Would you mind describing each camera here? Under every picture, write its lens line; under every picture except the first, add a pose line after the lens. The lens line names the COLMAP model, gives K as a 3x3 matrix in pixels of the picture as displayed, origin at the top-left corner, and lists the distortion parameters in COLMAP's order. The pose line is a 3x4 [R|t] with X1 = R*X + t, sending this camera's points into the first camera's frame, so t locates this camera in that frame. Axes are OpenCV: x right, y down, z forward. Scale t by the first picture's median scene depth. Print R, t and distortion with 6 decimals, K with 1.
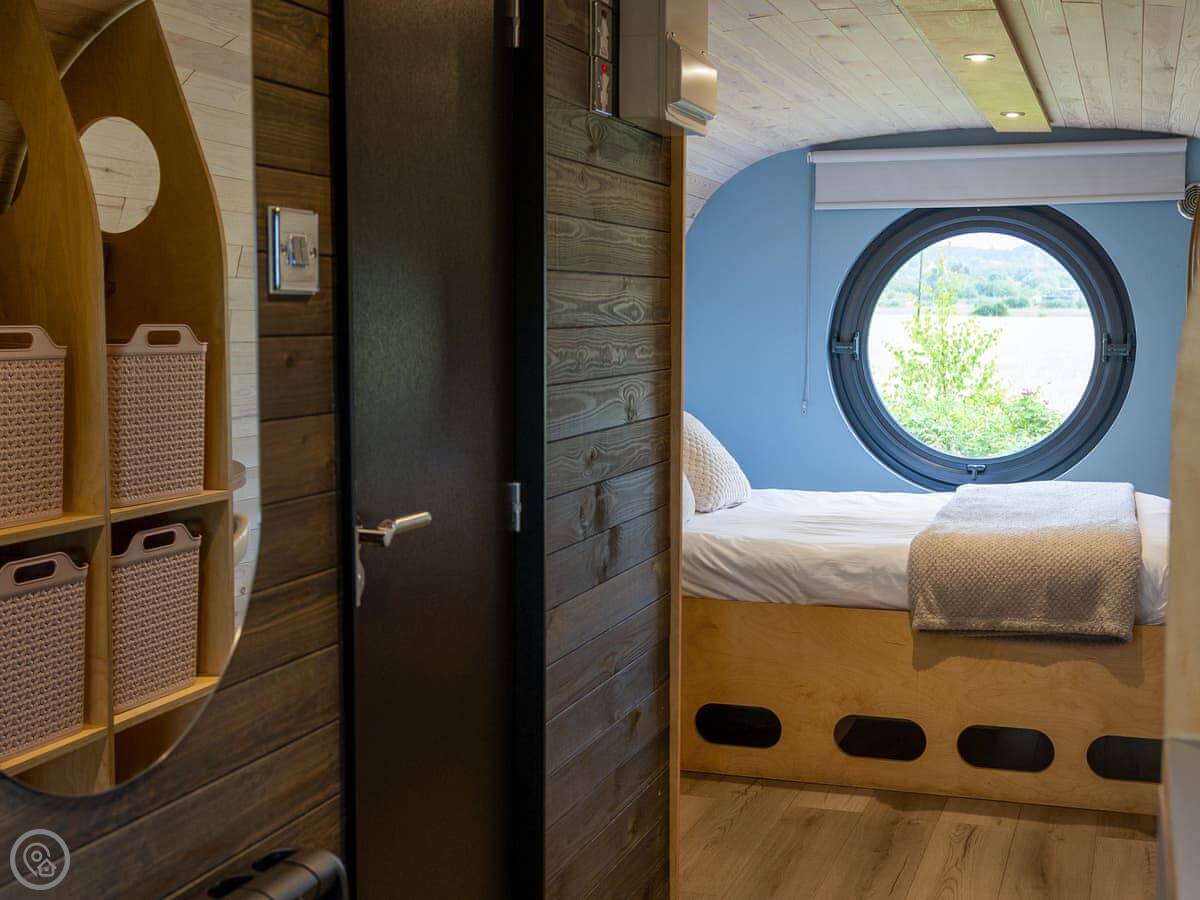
lens RADIAL K [[1537.2, 0, 600.0], [0, 1537.2, 450.0], [0, 0, 1]] dist [-0.016998, -0.930875]
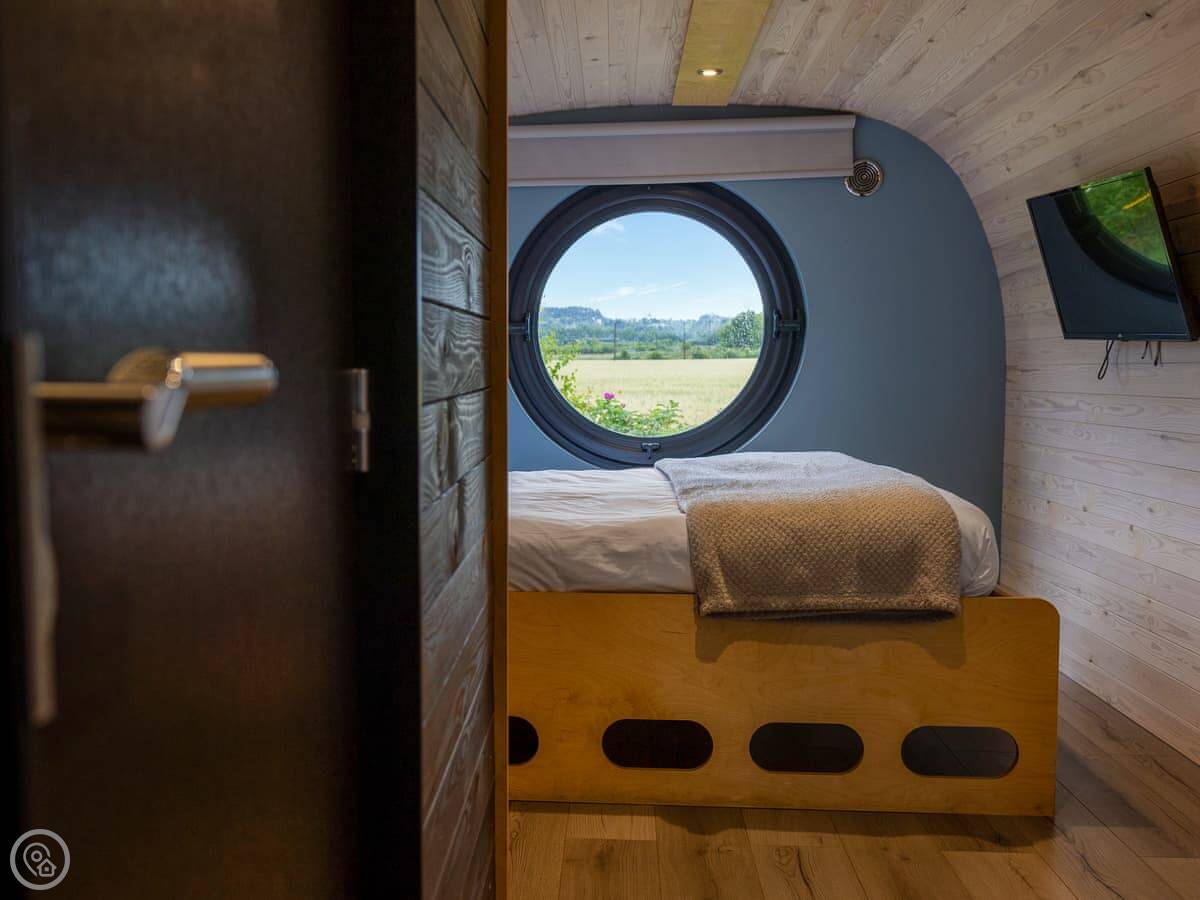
lens RADIAL K [[1317.1, 0, 579.1], [0, 1317.1, 448.7], [0, 0, 1]] dist [-0.006375, -0.061270]
pose [[0.963323, -0.026814, 0.267003, -0.050744], [0.028921, 0.999574, -0.003961, 0.025528], [-0.266783, 0.011537, 0.963688, 0.301732]]
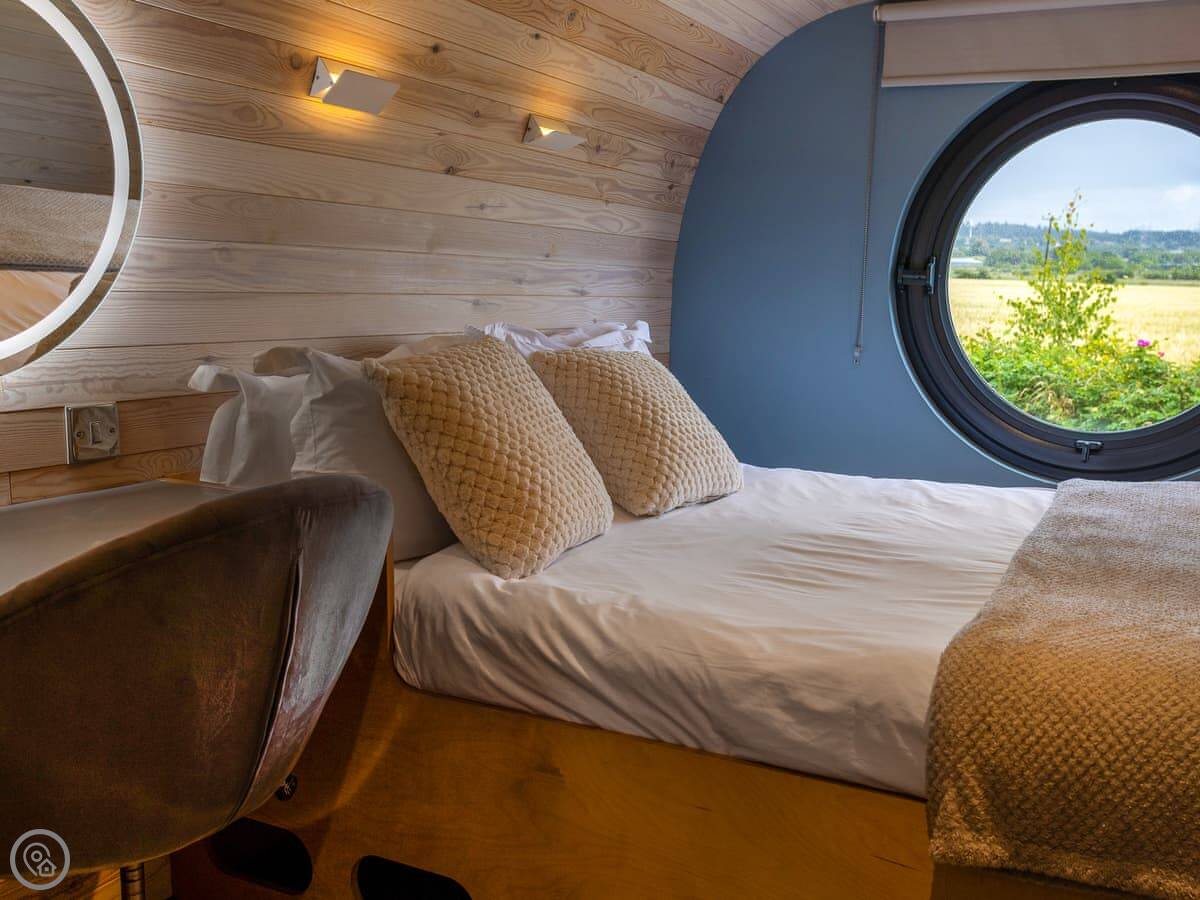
lens RADIAL K [[1317.1, 0, 579.1], [0, 1317.1, 448.7], [0, 0, 1]] dist [-0.006375, -0.061270]
pose [[0.991241, 0.043852, -0.124569, 0.137896], [-0.037109, 0.997744, 0.055945, -0.021967], [0.126742, -0.050832, 0.990632, 0.578732]]
